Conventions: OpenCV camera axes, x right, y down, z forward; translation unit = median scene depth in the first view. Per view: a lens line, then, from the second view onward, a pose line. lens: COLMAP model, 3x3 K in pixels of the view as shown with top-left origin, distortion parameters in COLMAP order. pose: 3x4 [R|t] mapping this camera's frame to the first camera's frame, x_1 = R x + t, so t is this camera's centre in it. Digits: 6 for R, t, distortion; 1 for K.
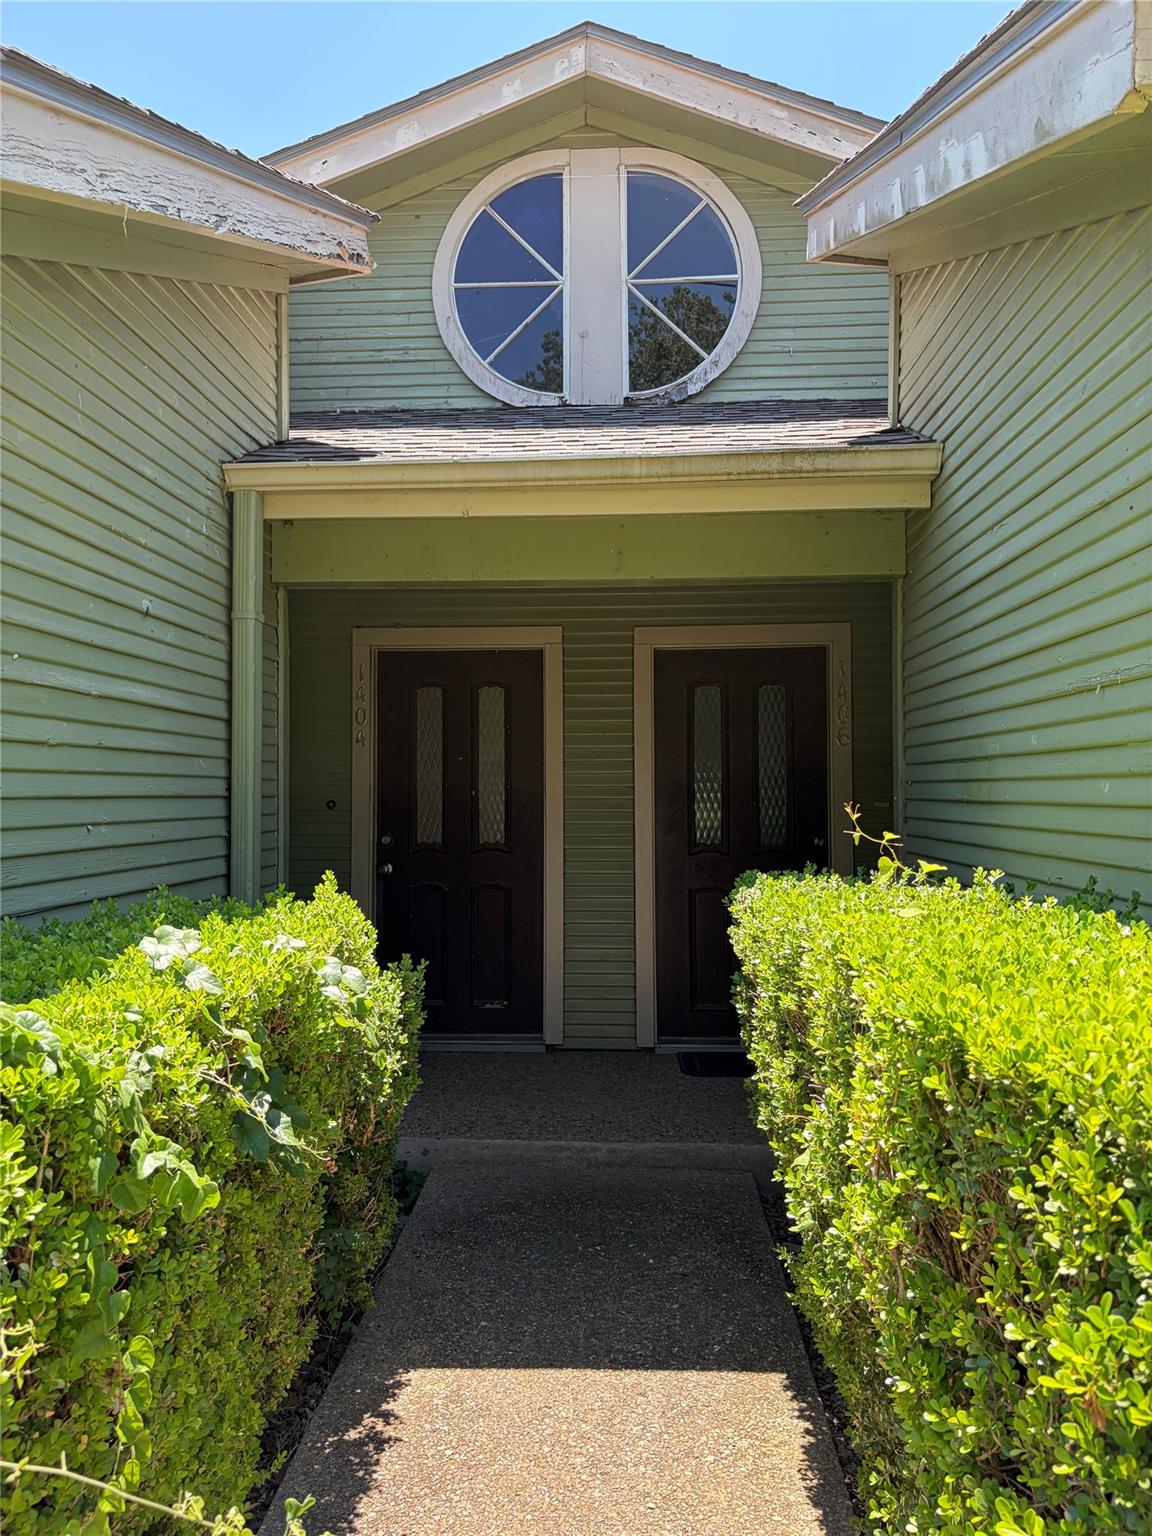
lens RADIAL K [[1157.1, 0, 576.0], [0, 1157.1, 768.0], [0, 0, 1]] dist [0.063821, -0.084902]
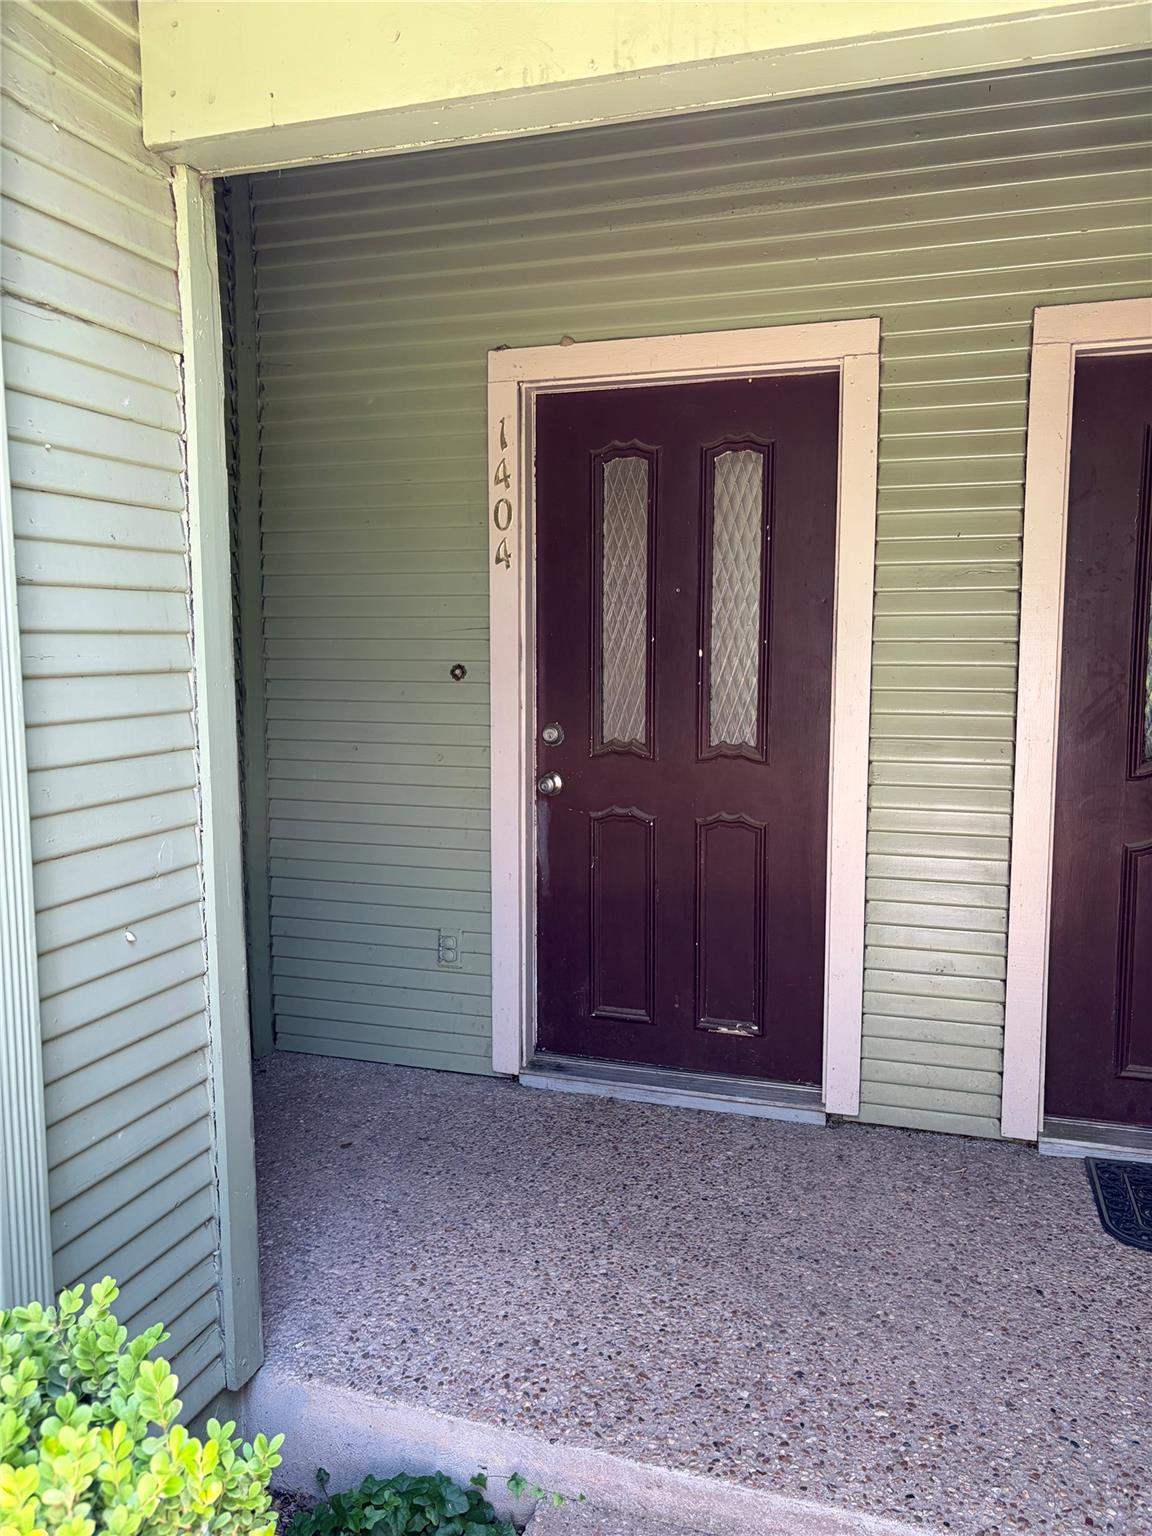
lens RADIAL K [[1222.4, 0, 576.0], [0, 1222.4, 768.0], [0, 0, 1]] dist [0.060335, 0.000195]
pose [[0.966359, 0.031283, -0.255287, 0.003455], [0.001481, 0.991882, 0.127150, 0.001727], [0.257193, -0.123250, 0.958468, 0.425587]]
